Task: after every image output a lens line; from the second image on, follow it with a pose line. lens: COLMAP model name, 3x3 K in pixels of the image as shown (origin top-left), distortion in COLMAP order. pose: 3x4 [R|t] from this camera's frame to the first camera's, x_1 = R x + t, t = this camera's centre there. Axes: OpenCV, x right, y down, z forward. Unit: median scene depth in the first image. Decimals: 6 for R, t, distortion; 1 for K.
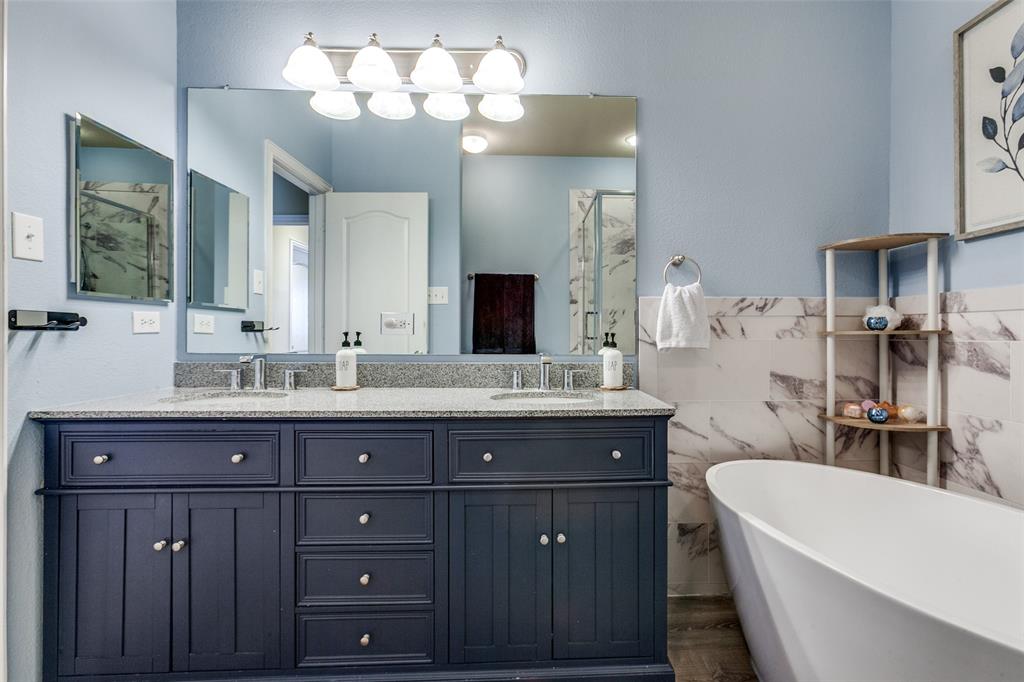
lens RADIAL K [[480.9, 0, 536.7], [0, 480.9, 321.9], [0, 0, 1]] dist [-0.001727, 0.000240]
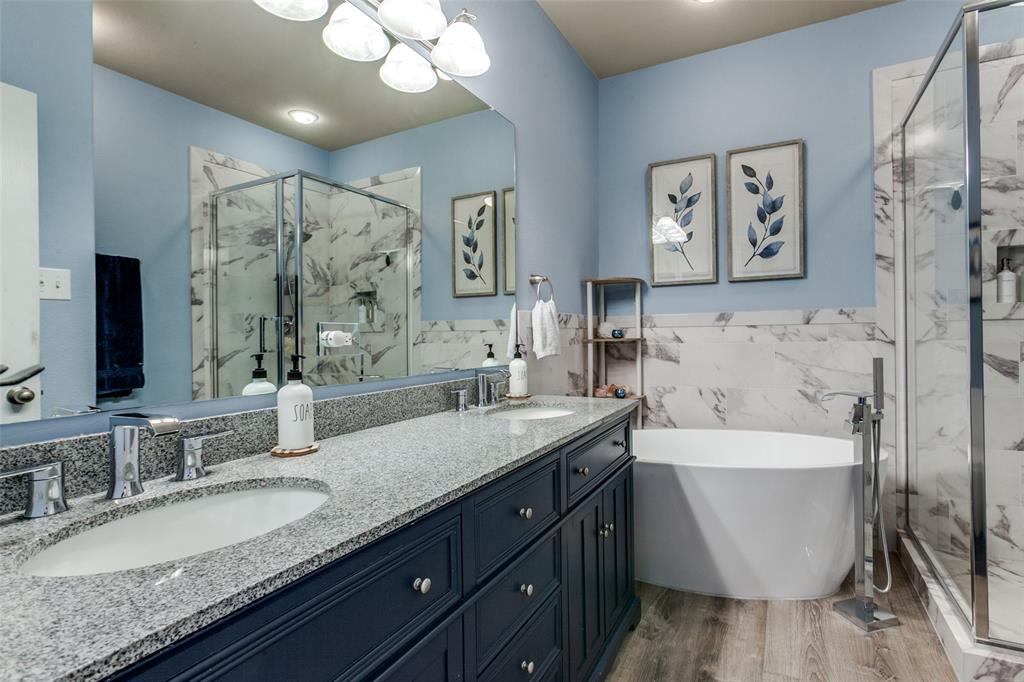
lens RADIAL K [[506.7, 0, 515.7], [0, 506.7, 329.2], [0, 0, 1]] dist [-0.001757, -0.000378]
pose [[0.482267, 0.001008, 0.876024, -0.851984], [-0.006338, 0.999977, 0.002339, -0.013581], [-0.876002, -0.006681, 0.482262, 0.488411]]
